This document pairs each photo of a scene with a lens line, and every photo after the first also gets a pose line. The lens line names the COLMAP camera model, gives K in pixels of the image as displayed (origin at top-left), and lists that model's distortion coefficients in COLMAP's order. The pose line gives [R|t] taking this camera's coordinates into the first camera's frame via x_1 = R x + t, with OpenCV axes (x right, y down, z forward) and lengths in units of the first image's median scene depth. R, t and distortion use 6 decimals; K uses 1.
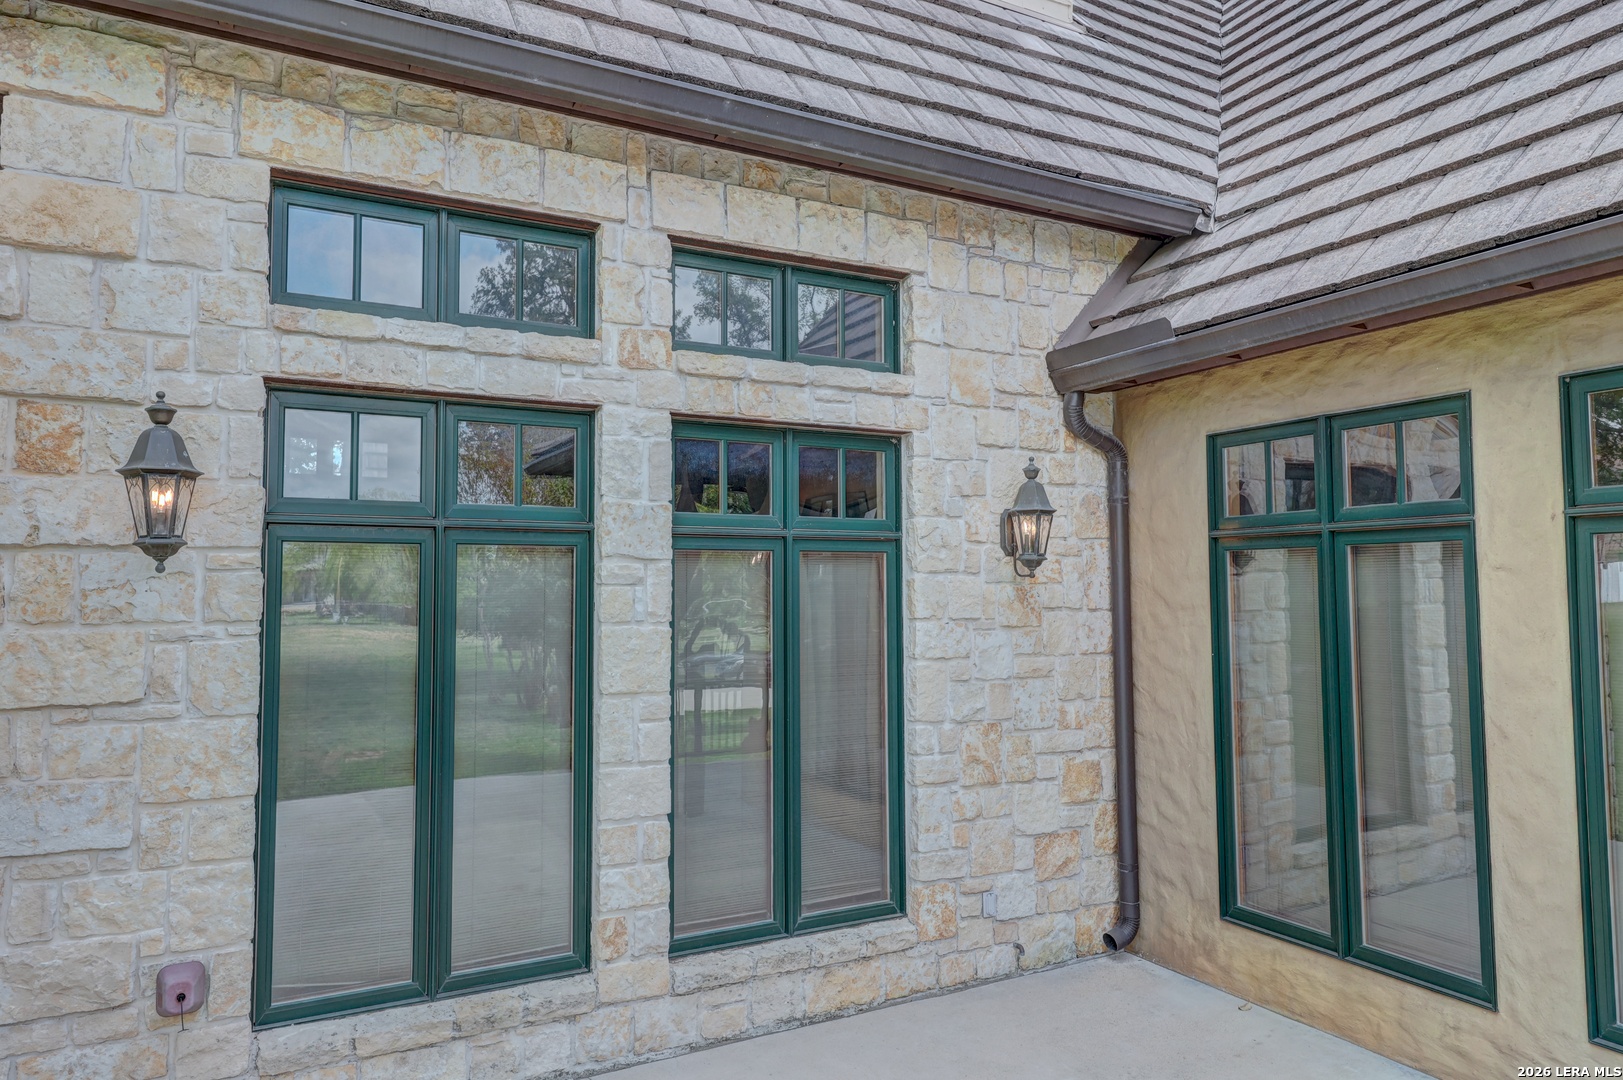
lens RADIAL K [[1040.1, 0, 814.6], [0, 1040.1, 536.3], [0, 0, 1]] dist [0.023436, -0.001456]
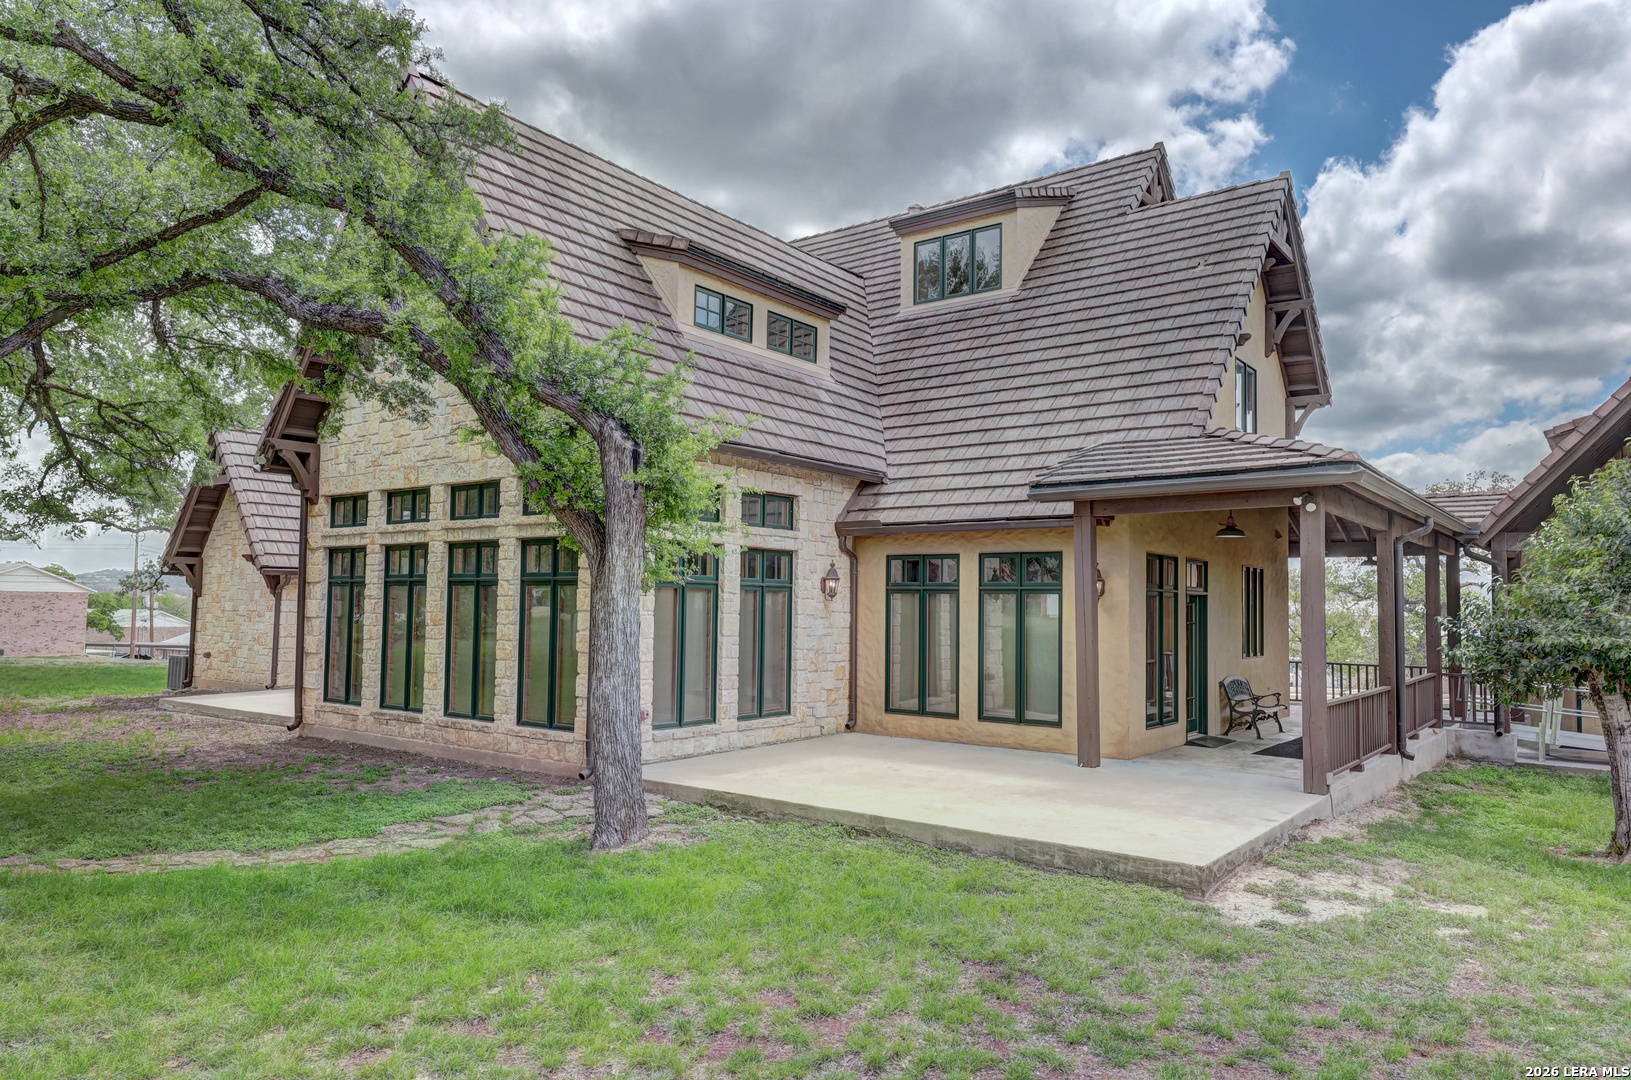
lens RADIAL K [[1045.2, 0, 816.1], [0, 1045.2, 544.4], [0, 0, 1]] dist [0.023436, -0.001456]
pose [[0.915194, 0.033281, 0.401638, -1.030375], [-0.033260, 0.999422, -0.007028, -0.097886], [-0.401640, -0.006927, 0.915772, -1.700790]]
